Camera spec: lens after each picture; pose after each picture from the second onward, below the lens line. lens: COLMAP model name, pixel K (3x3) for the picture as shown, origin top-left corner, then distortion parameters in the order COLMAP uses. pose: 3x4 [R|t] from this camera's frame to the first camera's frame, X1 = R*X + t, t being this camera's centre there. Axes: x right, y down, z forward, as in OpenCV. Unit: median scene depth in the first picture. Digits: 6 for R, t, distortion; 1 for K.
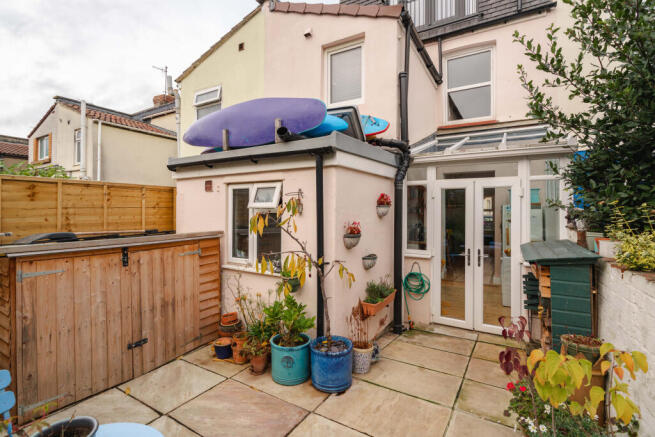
lens RADIAL K [[300.8, 0, 330.0], [0, 300.8, 205.5], [0, 0, 1]] dist [-0.001638, 0.000134]
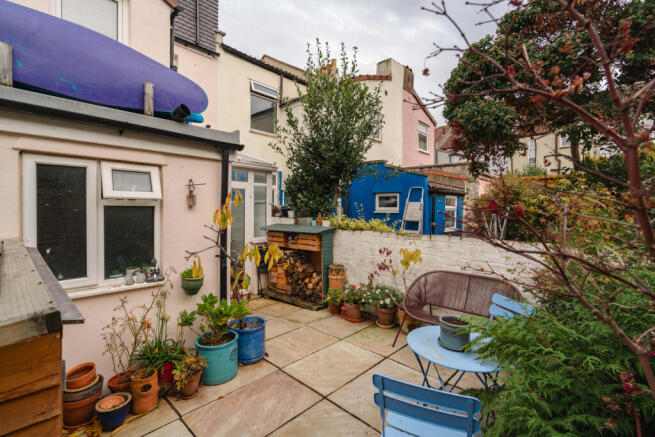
lens RADIAL K [[298.5, 0, 318.4], [0, 298.5, 215.7], [0, 0, 1]] dist [-0.002080, -0.000197]
pose [[0.232803, -0.019825, 0.972322, -0.804263], [-0.019645, 0.999492, 0.025083, 0.020651], [-0.972325, -0.024941, 0.232296, 0.392741]]
